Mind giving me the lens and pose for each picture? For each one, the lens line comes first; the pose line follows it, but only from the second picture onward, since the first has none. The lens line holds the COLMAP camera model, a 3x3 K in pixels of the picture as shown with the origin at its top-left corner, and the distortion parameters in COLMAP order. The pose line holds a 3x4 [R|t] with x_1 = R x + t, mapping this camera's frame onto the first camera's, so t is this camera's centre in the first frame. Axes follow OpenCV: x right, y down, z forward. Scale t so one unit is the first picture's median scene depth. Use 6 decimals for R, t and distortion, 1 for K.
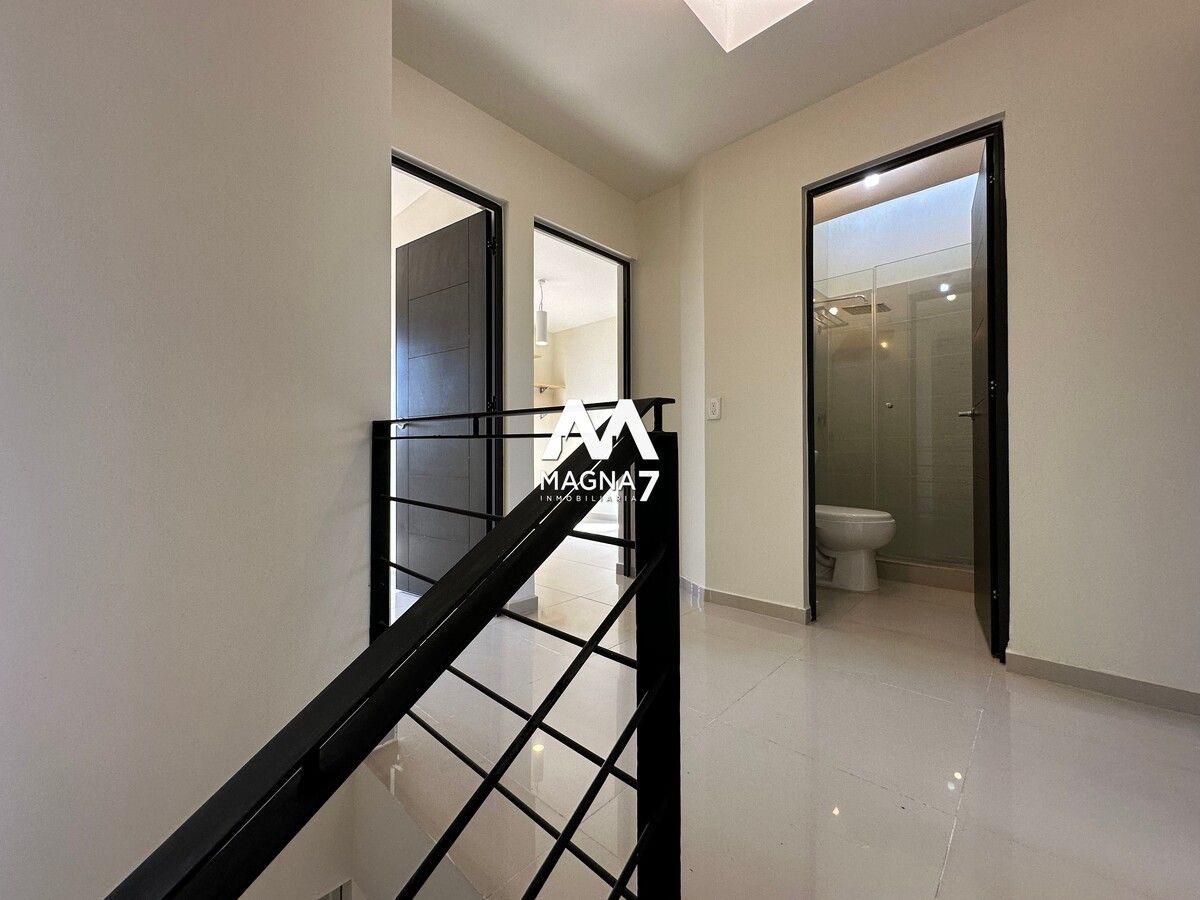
lens RADIAL K [[477.6, 0, 598.9], [0, 477.6, 451.1], [0, 0, 1]] dist [-0.000198, 0.000058]
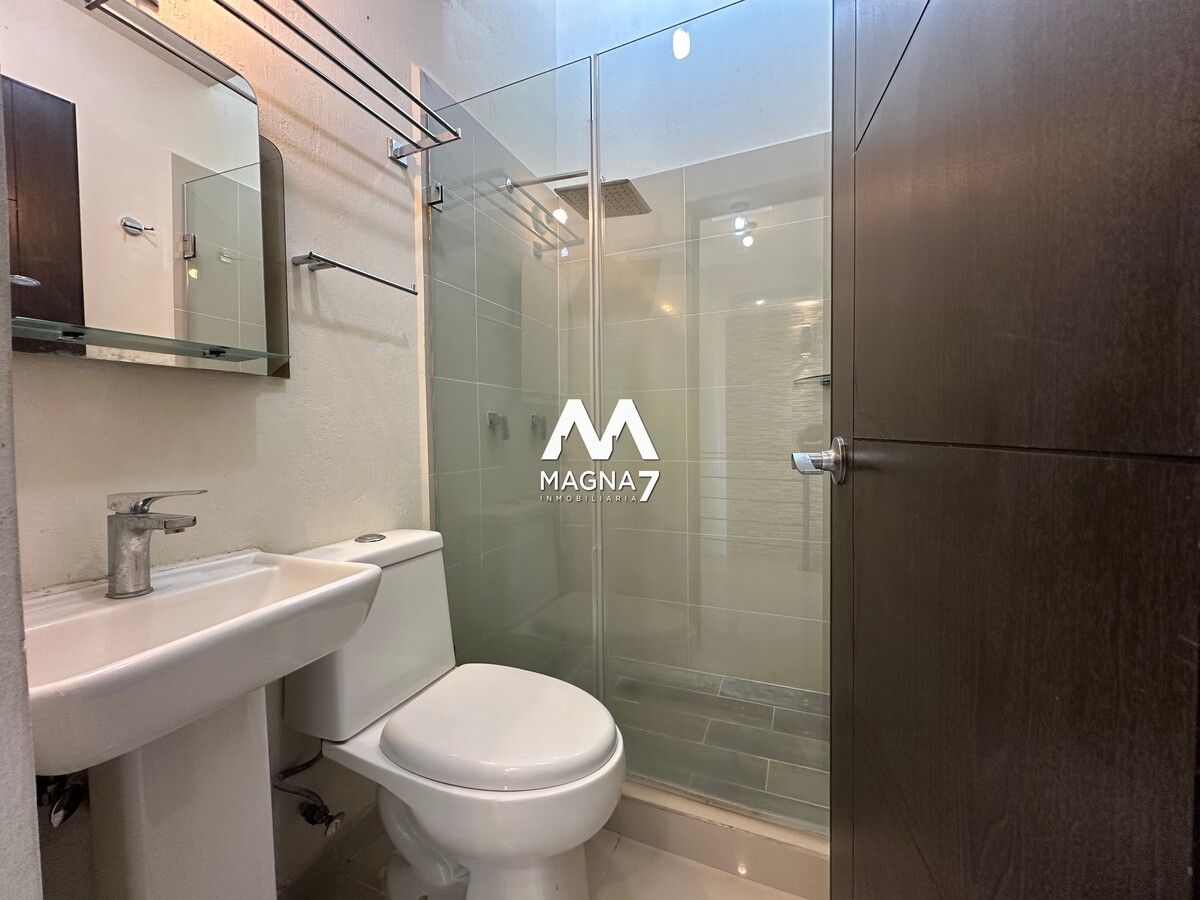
lens RADIAL K [[477.6, 0, 598.9], [0, 477.6, 451.1], [0, 0, 1]] dist [-0.000198, 0.000058]
pose [[0.940972, -0.016593, 0.338078, 0.348392], [0.004632, 0.999335, 0.036157, -0.055743], [-0.338453, -0.032457, 0.940423, 0.485774]]
